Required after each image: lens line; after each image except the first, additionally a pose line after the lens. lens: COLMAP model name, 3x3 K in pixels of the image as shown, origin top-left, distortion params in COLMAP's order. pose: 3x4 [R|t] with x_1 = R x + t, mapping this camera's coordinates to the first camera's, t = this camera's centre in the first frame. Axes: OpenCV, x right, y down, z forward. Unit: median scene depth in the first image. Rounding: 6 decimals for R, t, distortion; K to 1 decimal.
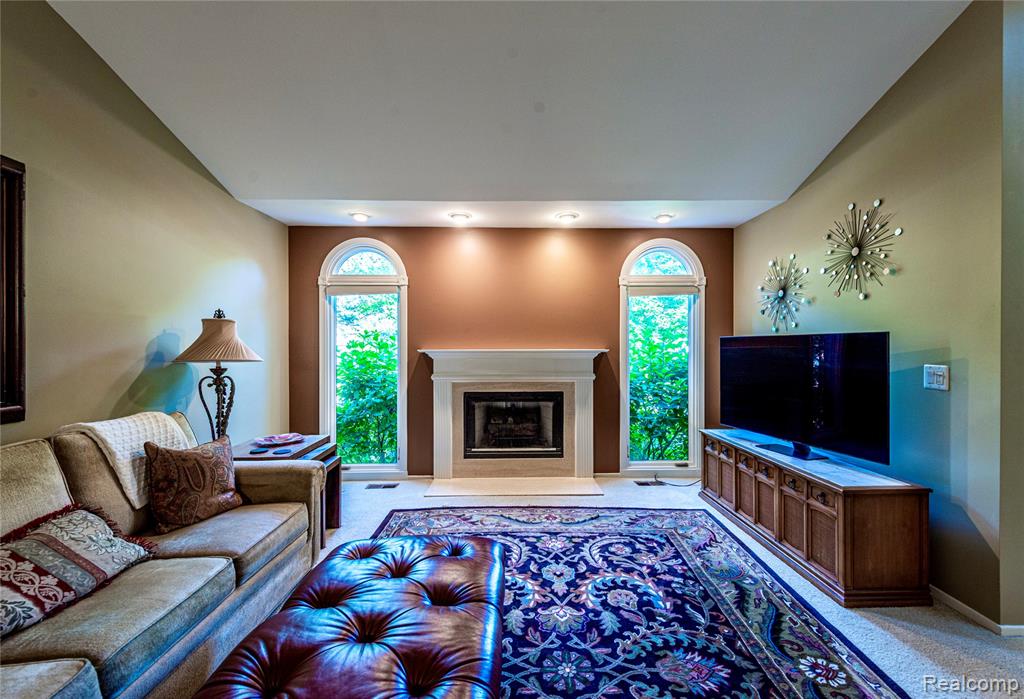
lens RADIAL K [[422.6, 0, 520.3], [0, 422.6, 350.9], [0, 0, 1]] dist [0.001156, -0.000363]
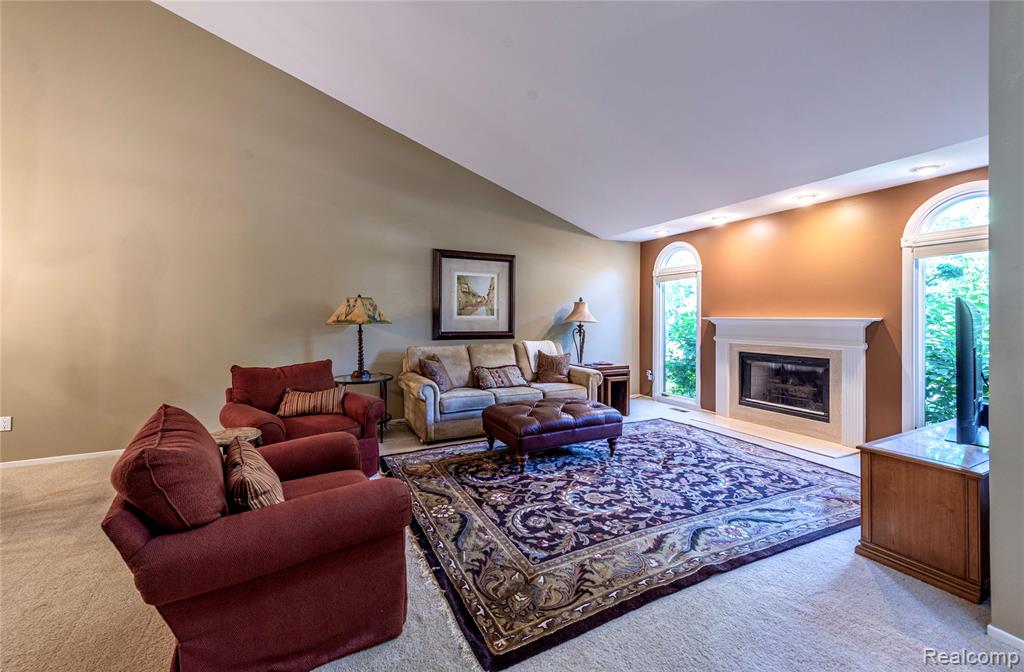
lens RADIAL K [[410.9, 0, 518.3], [0, 410.9, 313.7], [0, 0, 1]] dist [0.008114, -0.000163]
pose [[0.440471, -0.003976, -0.897758, 0.951433], [-0.014313, 0.999832, -0.011451, 0.012314], [0.897653, 0.017894, 0.440340, -0.182992]]
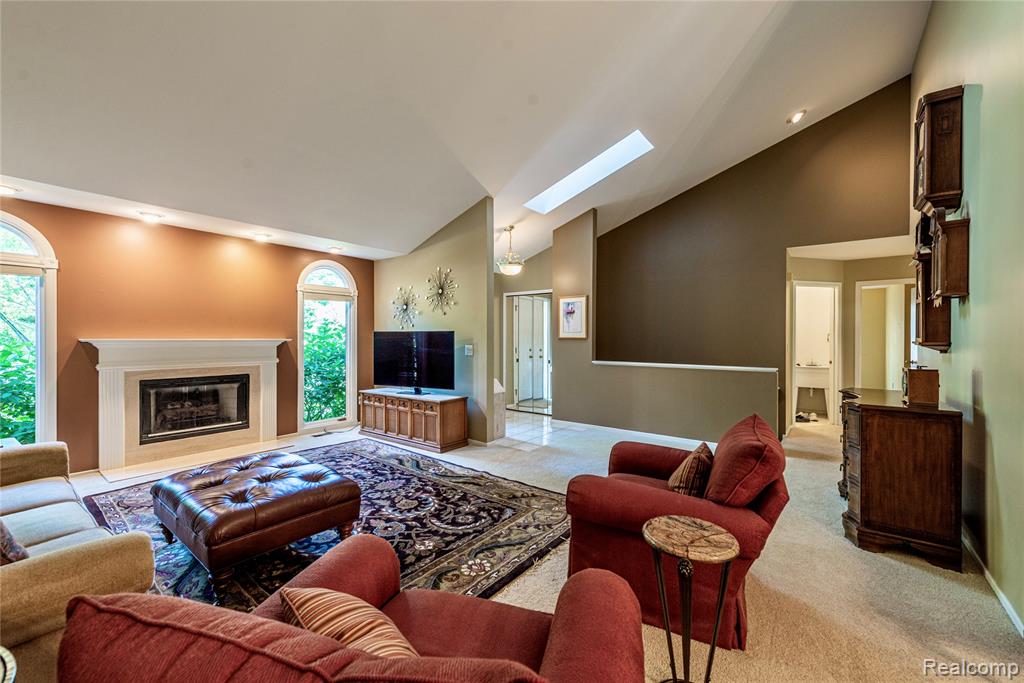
lens RADIAL K [[405.7, 0, 510.5], [0, 405.7, 338.5], [0, 0, 1]] dist [0.014846, 0.000043]
pose [[0.632096, 0.002880, 0.774885, -0.474083], [0.004411, 0.999964, -0.007315, 0.009979], [-0.774878, 0.008042, 0.632060, -0.464112]]
